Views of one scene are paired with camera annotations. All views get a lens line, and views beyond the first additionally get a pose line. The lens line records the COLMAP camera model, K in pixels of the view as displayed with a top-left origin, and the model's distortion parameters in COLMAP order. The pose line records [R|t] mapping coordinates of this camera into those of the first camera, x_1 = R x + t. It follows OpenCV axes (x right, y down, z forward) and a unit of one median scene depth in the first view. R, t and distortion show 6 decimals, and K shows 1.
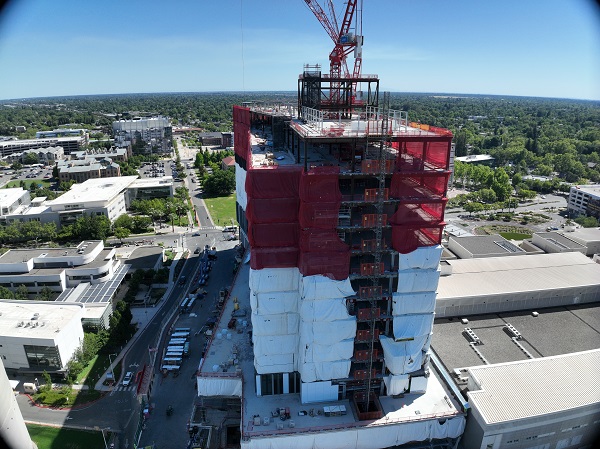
lens RADIAL K [[419.2, 0, 299.0], [0, 419.2, 225.3], [0, 0, 1]] dist [-0.098057, -0.018560]
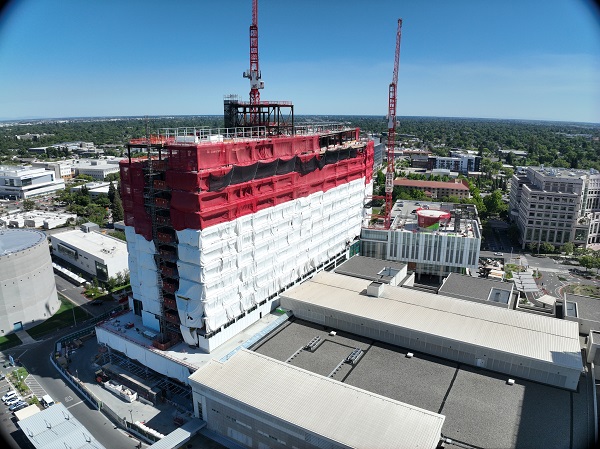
lens RADIAL K [[419.2, 0, 302.6], [0, 419.2, 221.7], [0, 0, 1]] dist [-0.098057, -0.018560]
pose [[0.793246, 0.158323, -0.587958, 1.053191], [-0.194459, 0.980909, 0.001780, -0.033172], [0.577015, 0.112922, 0.808889, 0.092633]]
